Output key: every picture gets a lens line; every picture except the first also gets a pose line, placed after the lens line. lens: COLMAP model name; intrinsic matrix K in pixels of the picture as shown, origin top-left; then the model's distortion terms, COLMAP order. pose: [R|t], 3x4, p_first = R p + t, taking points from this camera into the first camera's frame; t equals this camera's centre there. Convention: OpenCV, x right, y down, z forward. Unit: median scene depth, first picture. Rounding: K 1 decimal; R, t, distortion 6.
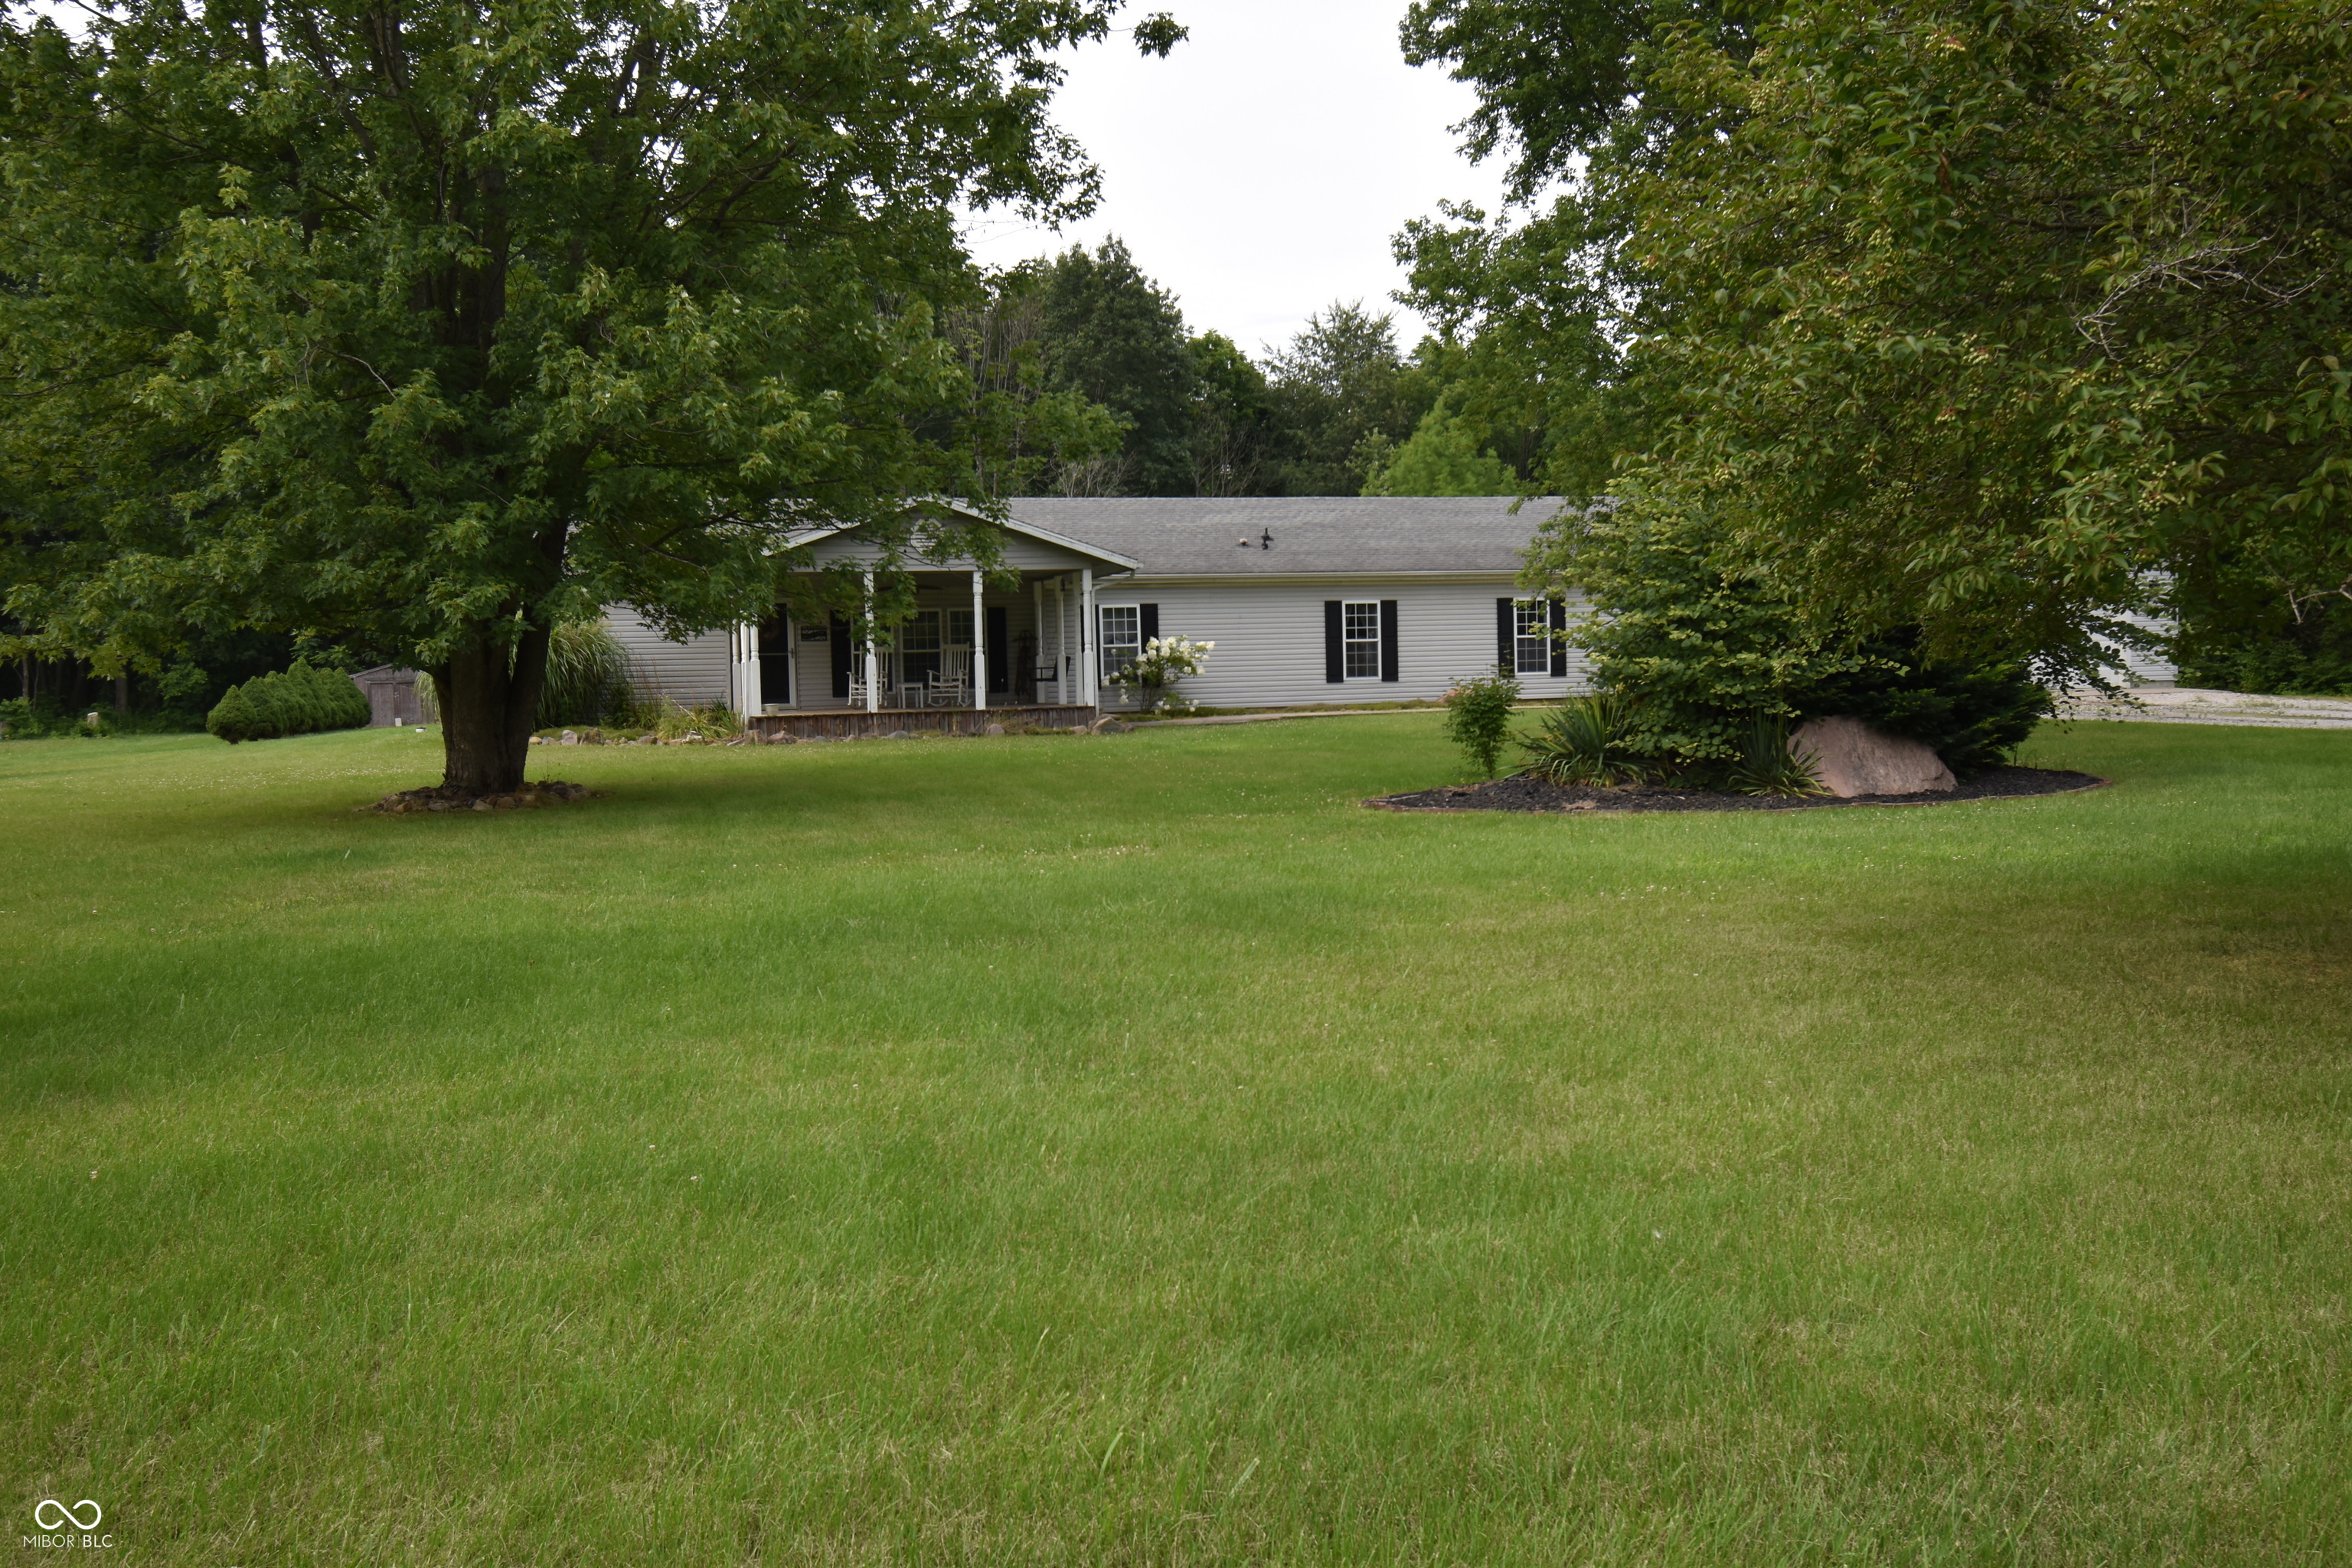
lens RADIAL K [[1932.7, 0, 1166.2], [0, 1932.7, 807.0], [0, 0, 1]] dist [-0.017545, 0.003600]
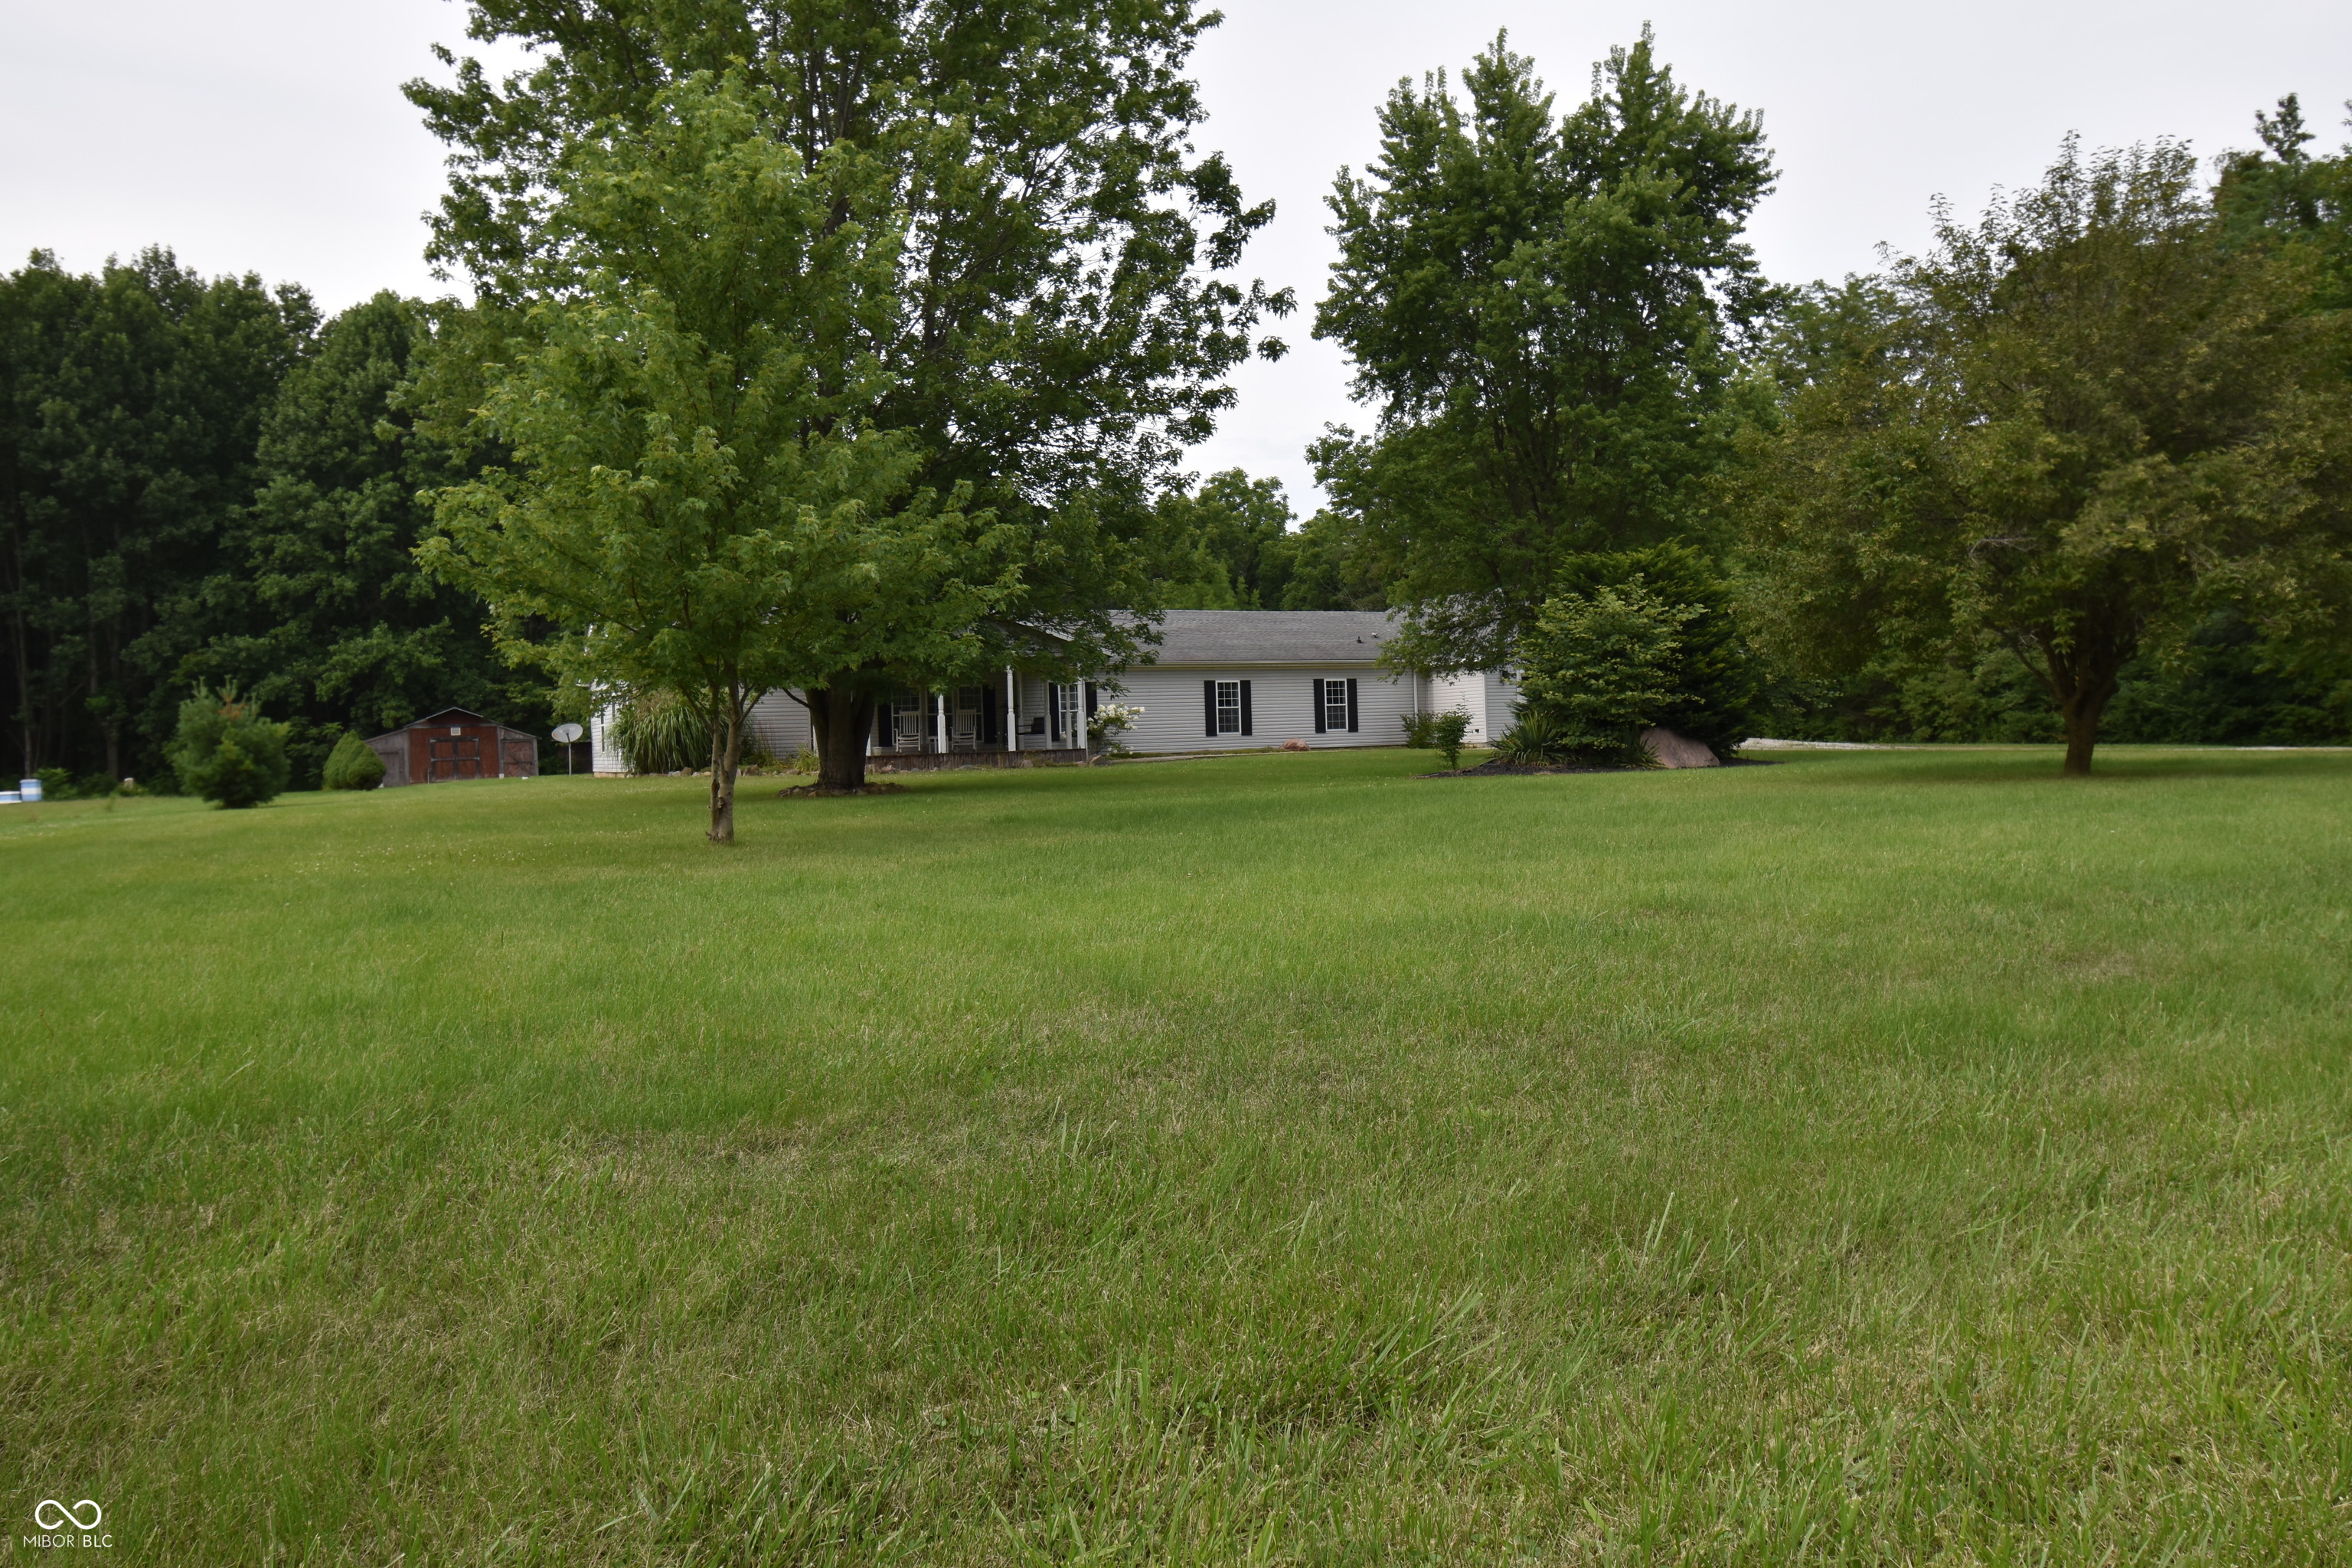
lens RADIAL K [[1597.1, 0, 1144.3], [0, 1597.1, 785.2], [0, 0, 1]] dist [-0.014009, 0.001919]
pose [[0.984773, -0.010149, 0.173546, -0.237452], [0.019031, 0.998588, -0.049591, 0.043431], [-0.172798, 0.052139, 0.983576, -0.245322]]
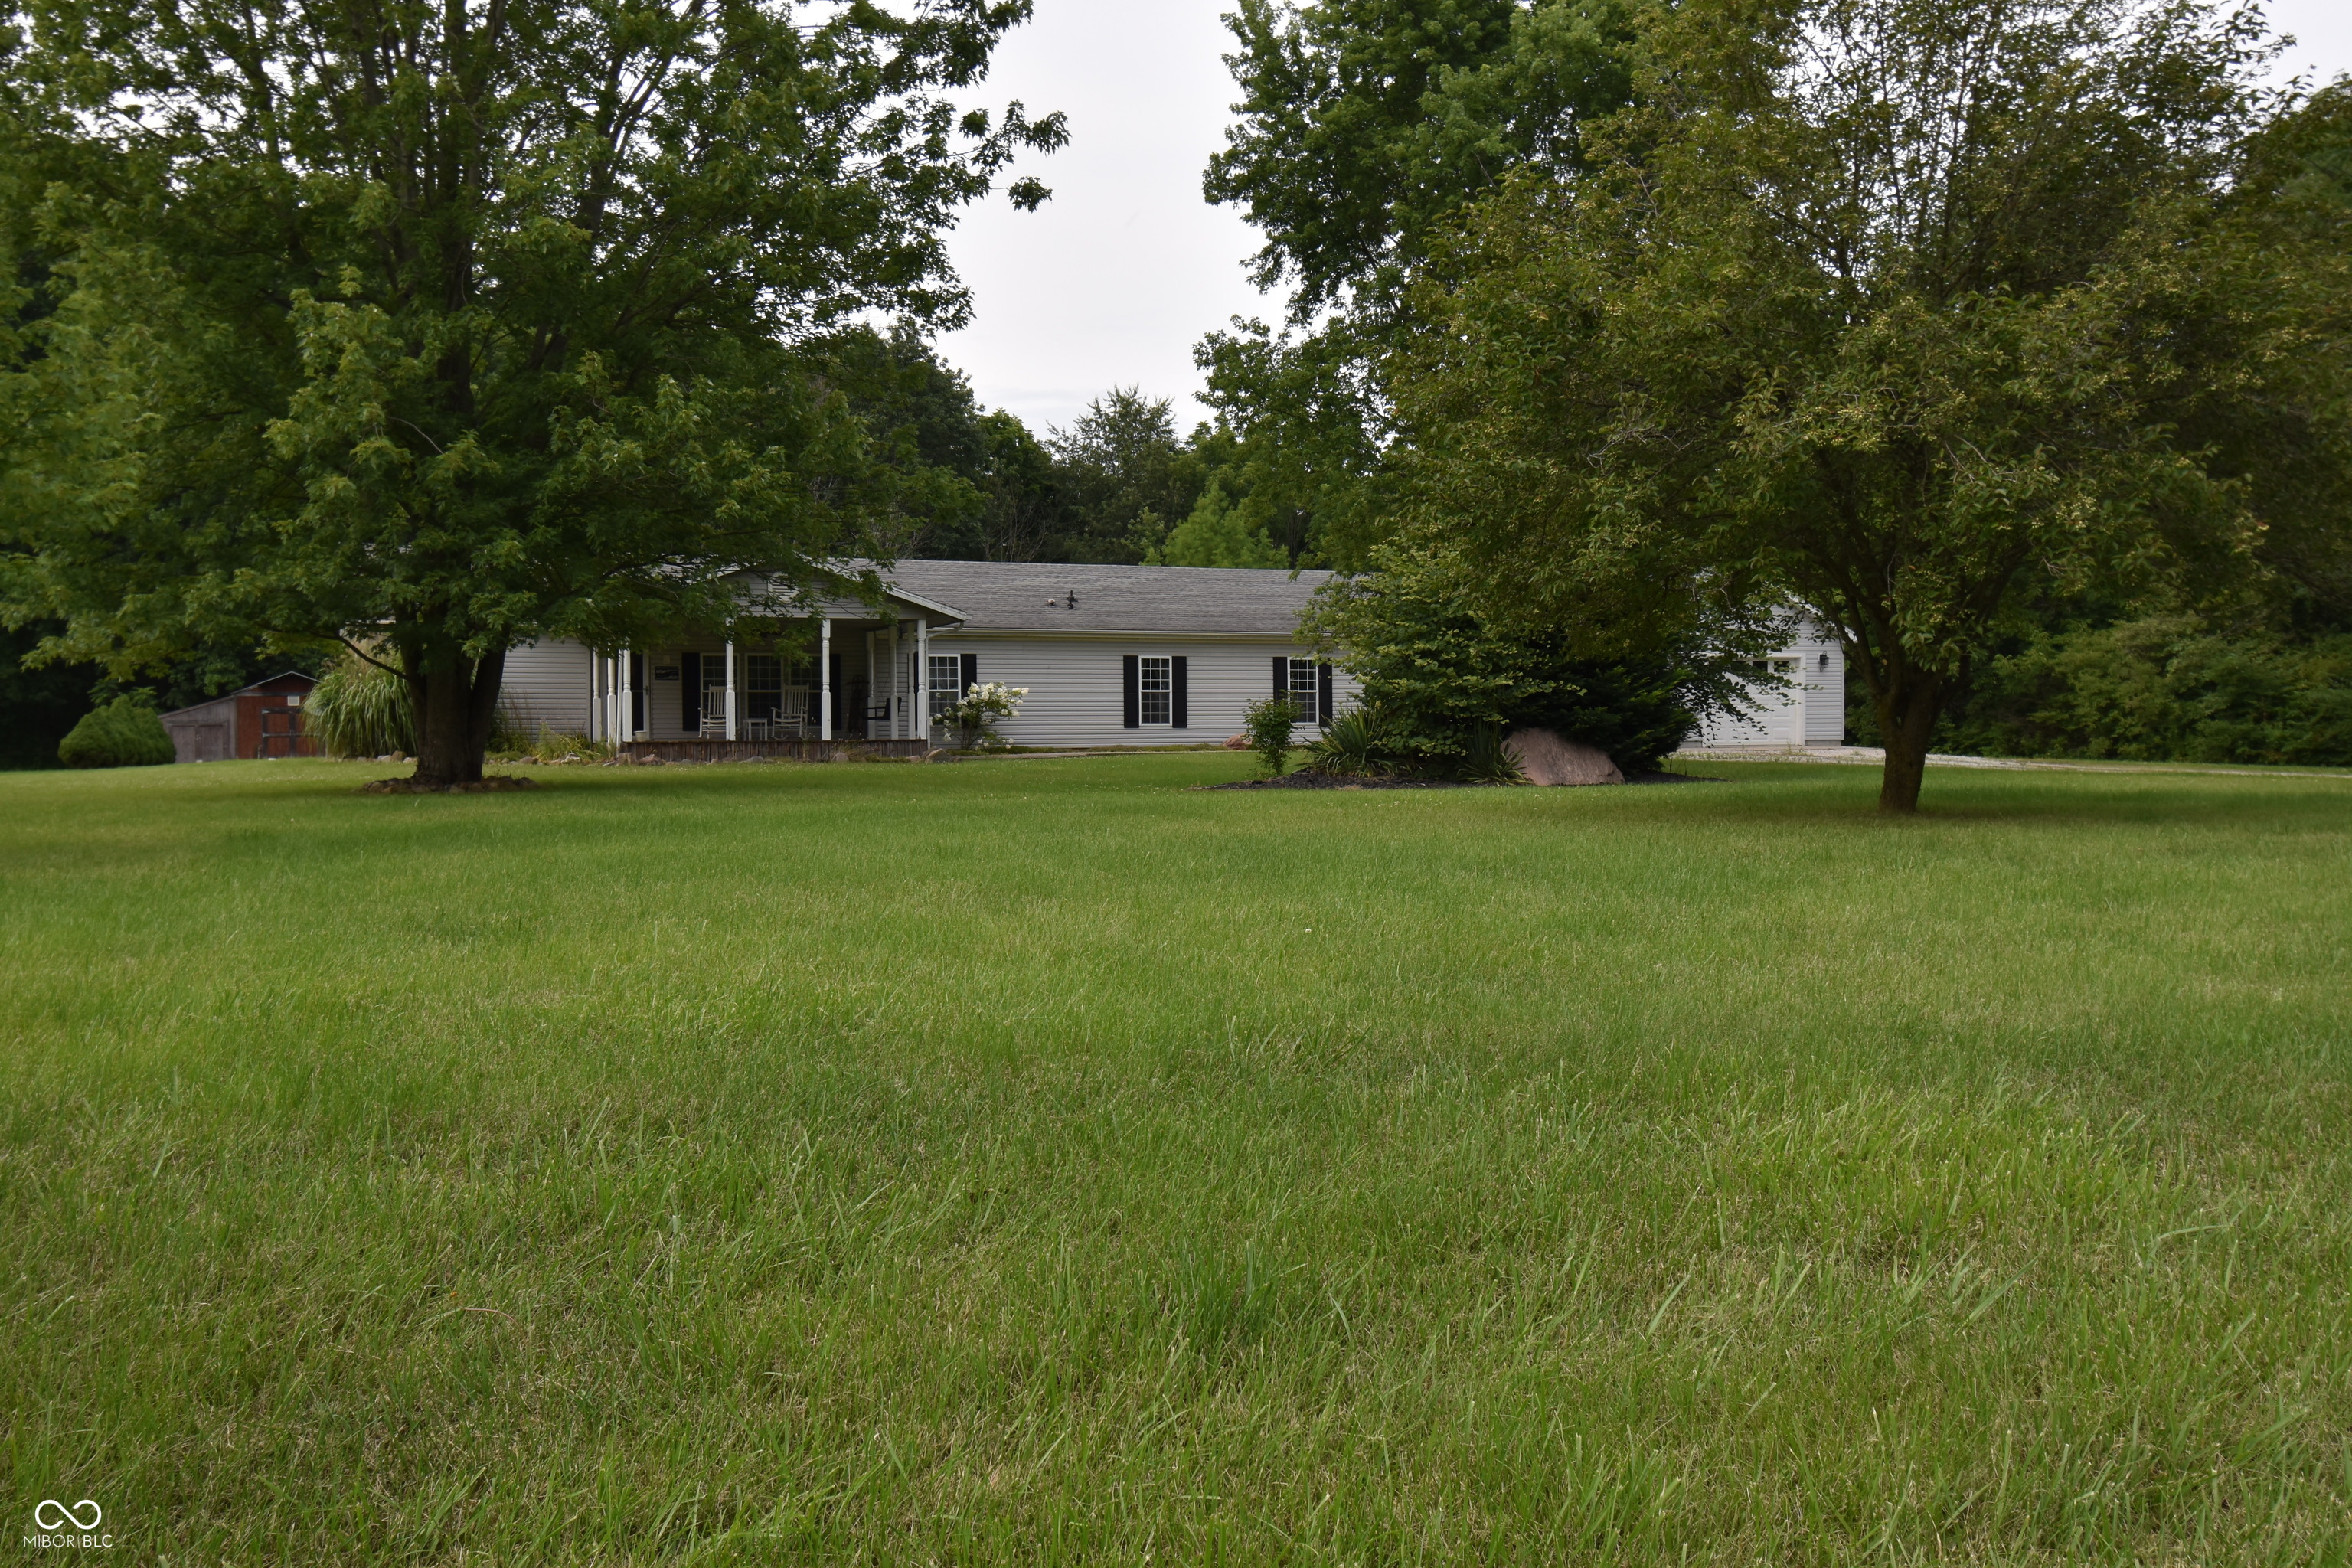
lens RADIAL K [[1932.7, 0, 1160.0], [0, 1932.7, 793.8], [0, 0, 1]] dist [-0.017545, 0.003600]
pose [[0.992962, 0.014564, 0.117536, -0.039278], [-0.009210, 0.998901, -0.045966, 0.035950], [-0.118077, 0.044560, 0.992004, -0.168670]]
